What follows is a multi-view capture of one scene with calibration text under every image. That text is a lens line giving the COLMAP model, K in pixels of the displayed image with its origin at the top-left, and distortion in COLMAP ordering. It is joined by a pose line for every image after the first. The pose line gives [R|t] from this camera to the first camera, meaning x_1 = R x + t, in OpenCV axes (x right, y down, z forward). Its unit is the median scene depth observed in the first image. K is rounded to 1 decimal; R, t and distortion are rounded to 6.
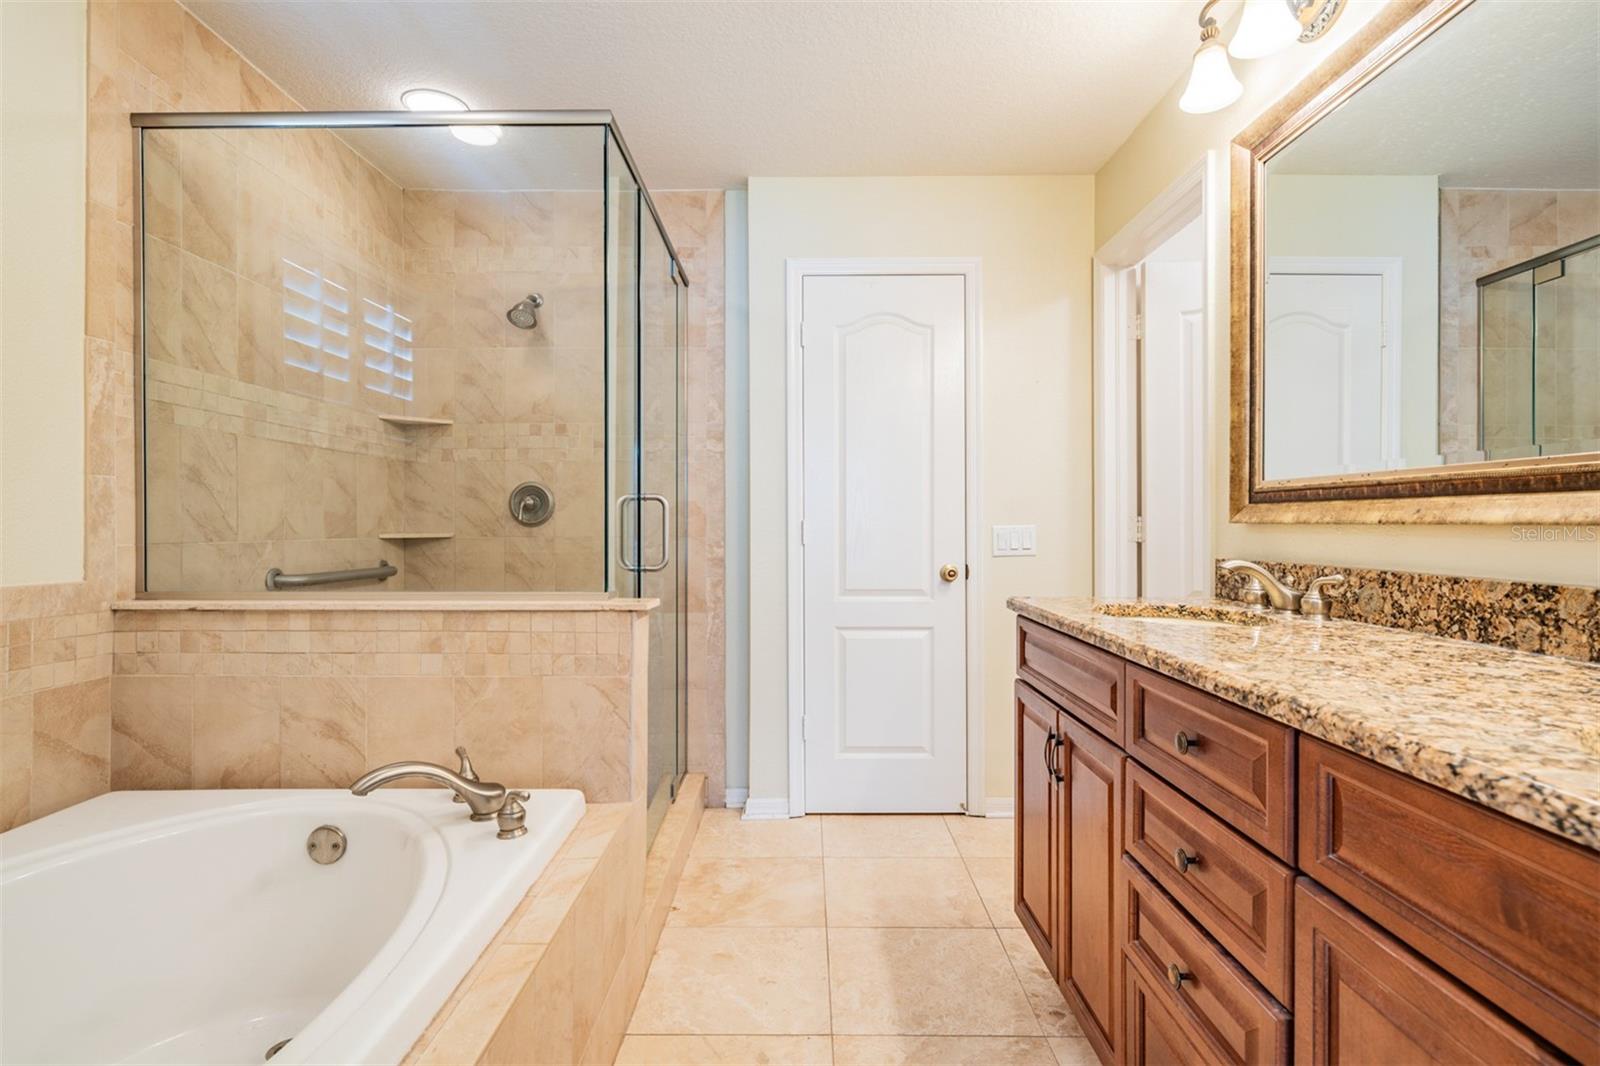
lens RADIAL K [[790.4, 0, 800.0], [0, 790.4, 533.0], [0, 0, 1]] dist [0.001284, -0.000625]
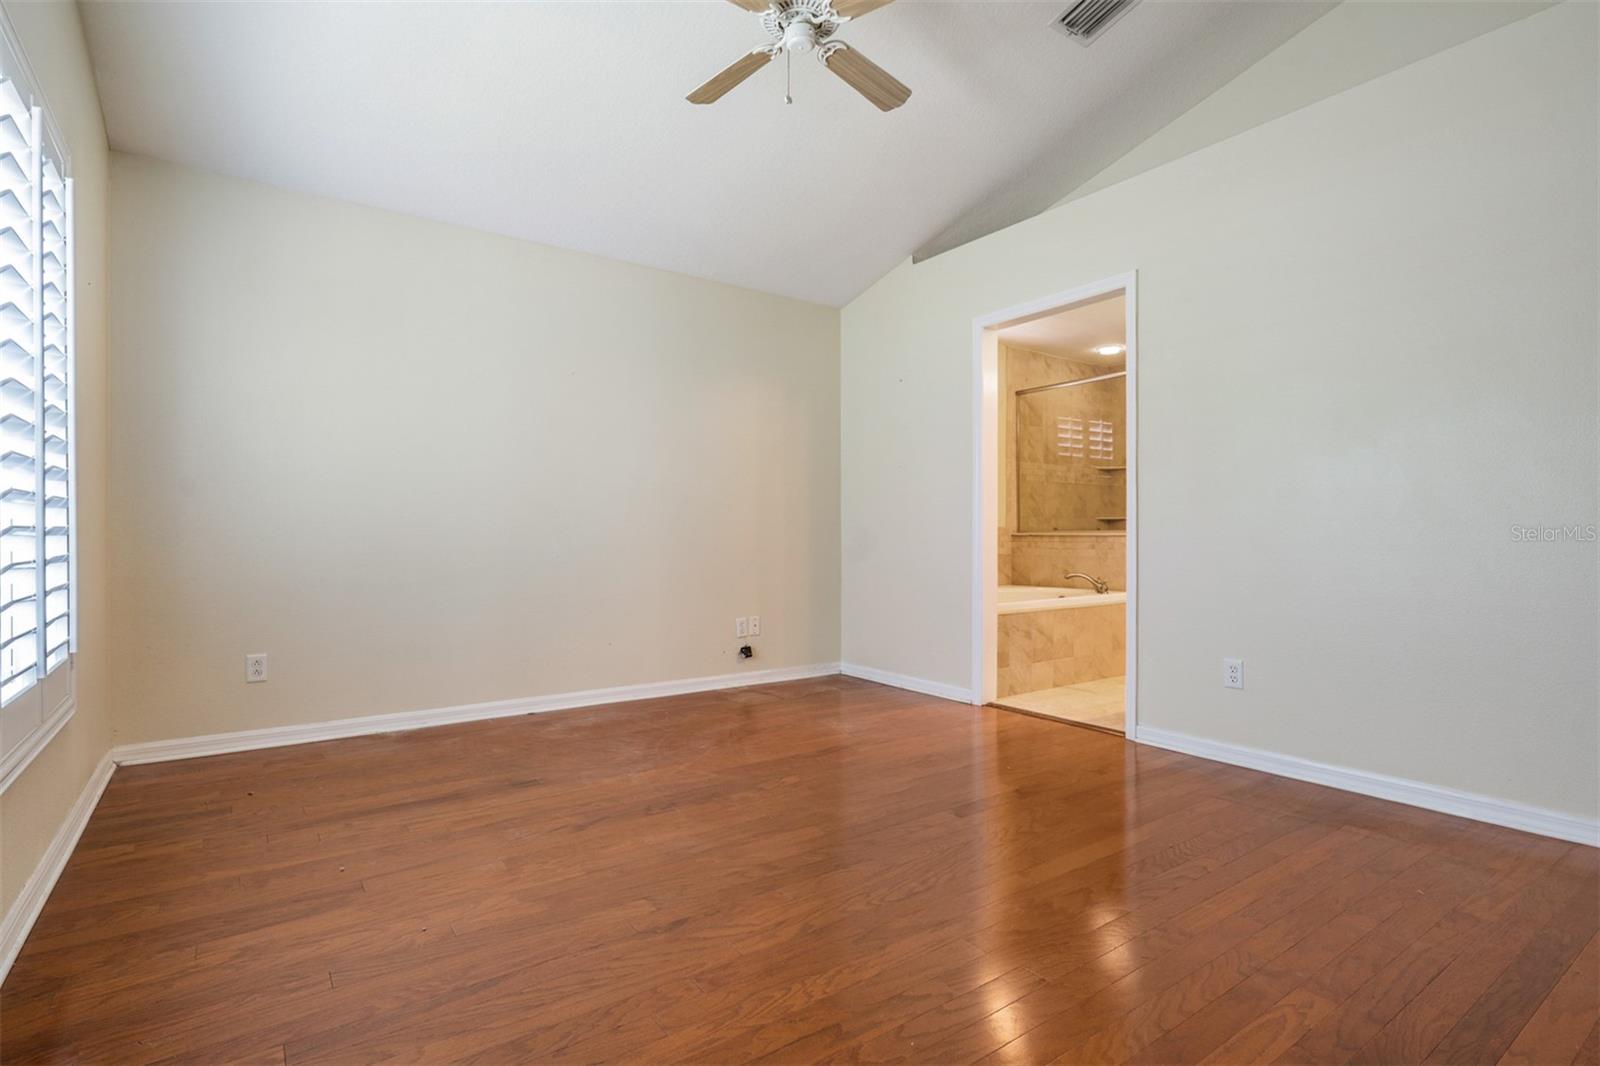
lens RADIAL K [[789.9, 0, 794.9], [0, 789.9, 522.1], [0, 0, 1]] dist [0.002686, 0.000263]
pose [[0.579340, -0.014552, -0.814956, 1.246630], [-0.007856, 0.999695, -0.023435, 0.111218], [0.815048, 0.019979, 0.579048, -1.580938]]
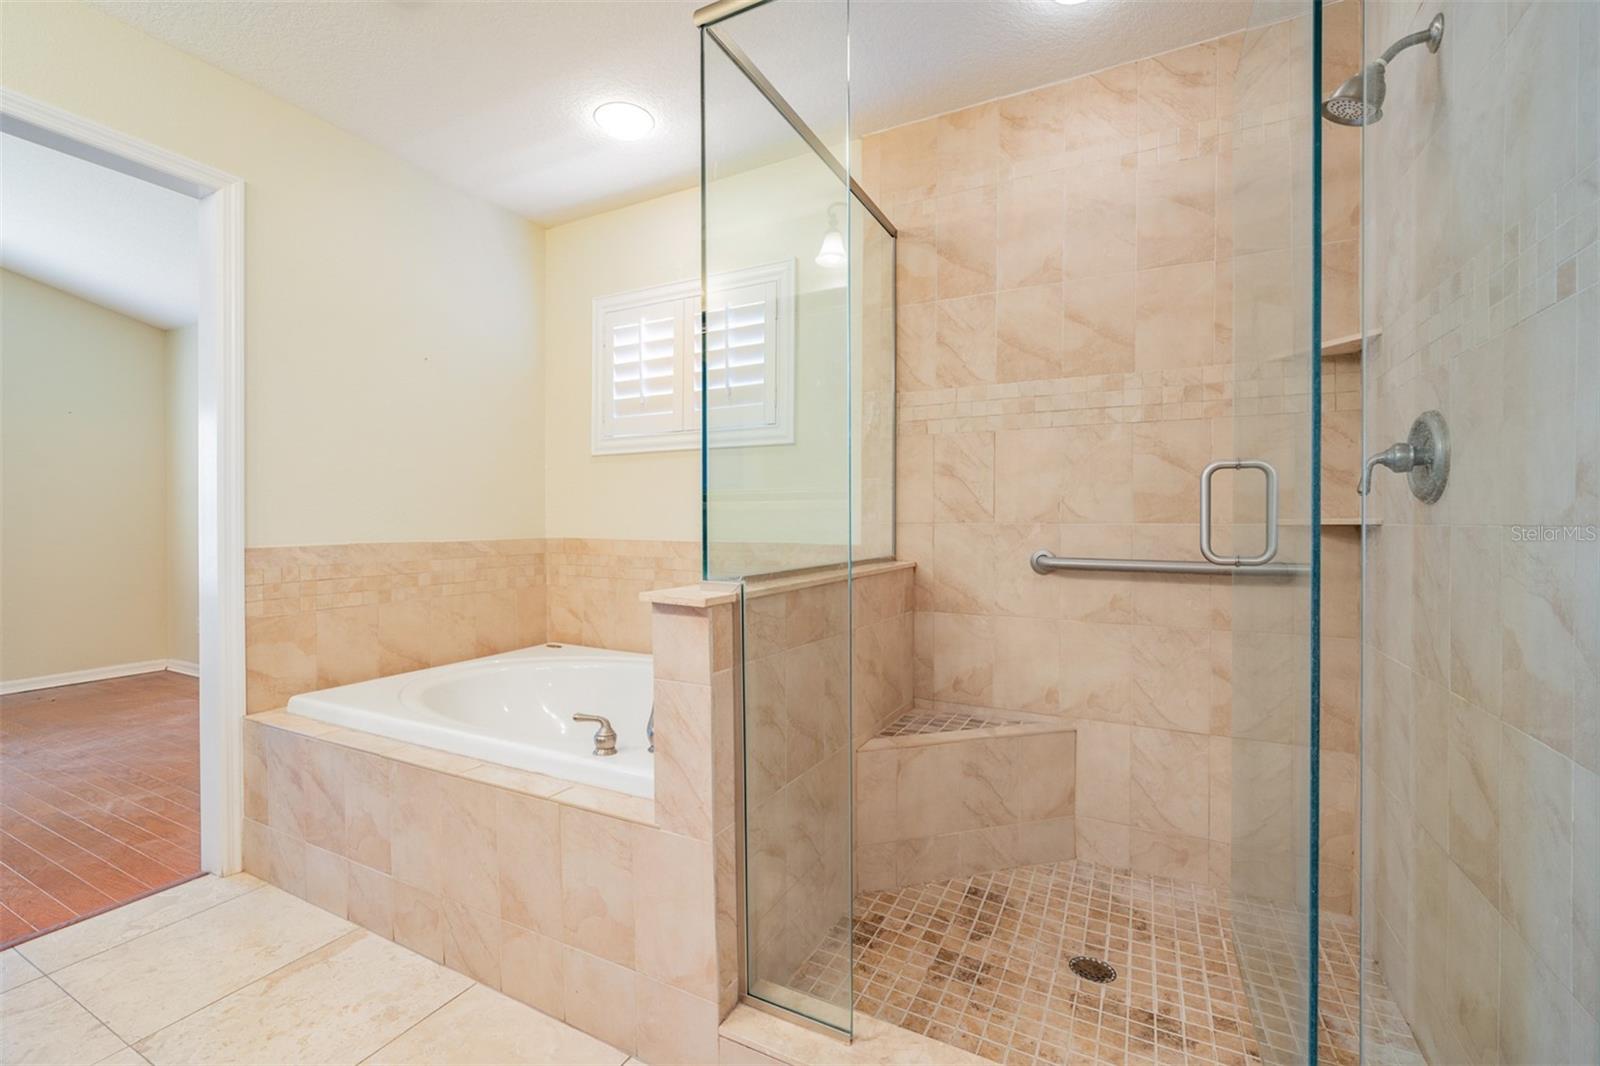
lens RADIAL K [[673.7, 0, 797.7], [0, 673.7, 522.7], [0, 0, 1]] dist [0.000292, 0.000061]
pose [[-0.458846, 0.001309, -0.888515, 0.318887], [-0.008104, 0.999951, 0.005658, 0.007512], [0.888479, 0.009796, -0.458813, 1.275388]]
